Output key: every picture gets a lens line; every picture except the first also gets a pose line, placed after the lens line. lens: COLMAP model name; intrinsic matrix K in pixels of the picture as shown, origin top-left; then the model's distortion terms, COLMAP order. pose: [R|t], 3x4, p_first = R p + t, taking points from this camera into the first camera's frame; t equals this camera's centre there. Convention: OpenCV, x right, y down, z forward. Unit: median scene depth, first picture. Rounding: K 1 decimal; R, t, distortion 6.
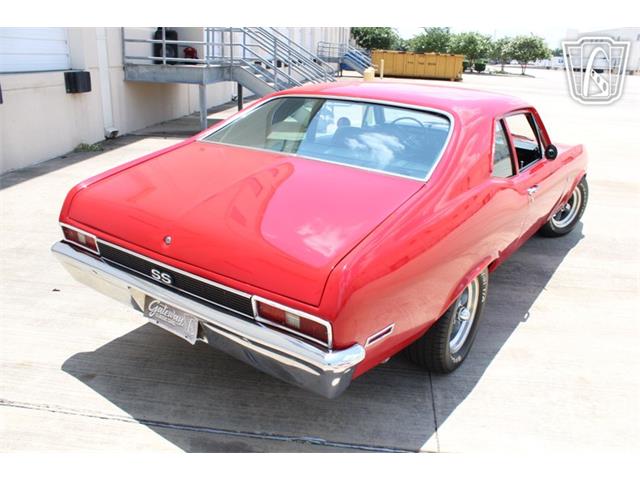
lens RADIAL K [[553.8, 0, 320.0], [0, 553.8, 240.0], [0, 0, 1]] dist [-0.171440, 0.187579]
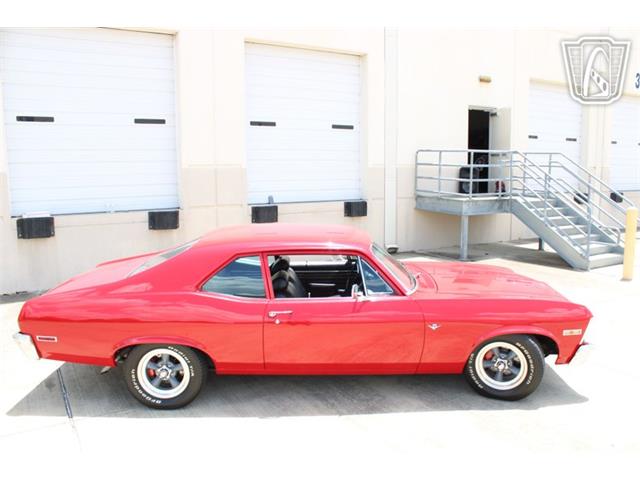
lens RADIAL K [[553.8, 0, 320.0], [0, 553.8, 240.0], [0, 0, 1]] dist [-0.171440, 0.187579]
pose [[0.593706, 0.073967, -0.801275, 0.538955], [-0.241222, 0.966331, -0.089530, -0.062158], [0.767675, 0.246439, 0.591560, 0.104203]]
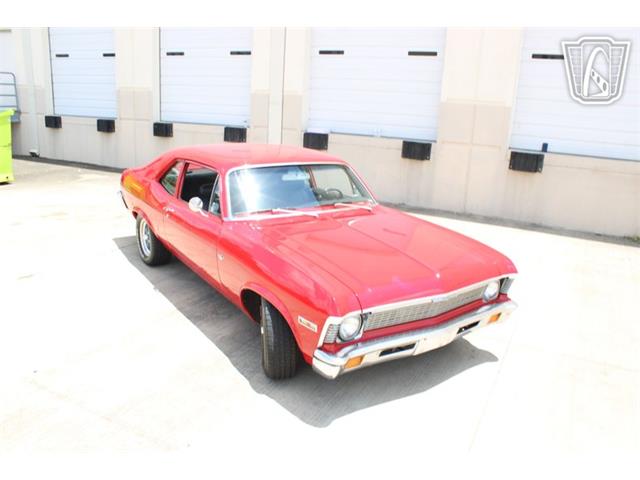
lens RADIAL K [[553.8, 0, 320.0], [0, 553.8, 240.0], [0, 0, 1]] dist [-0.171440, 0.187579]
pose [[-0.371728, 0.194795, -0.907675, 0.611552], [-0.357205, 0.872448, 0.333524, -0.256331], [0.856868, 0.448207, -0.254732, 0.665468]]
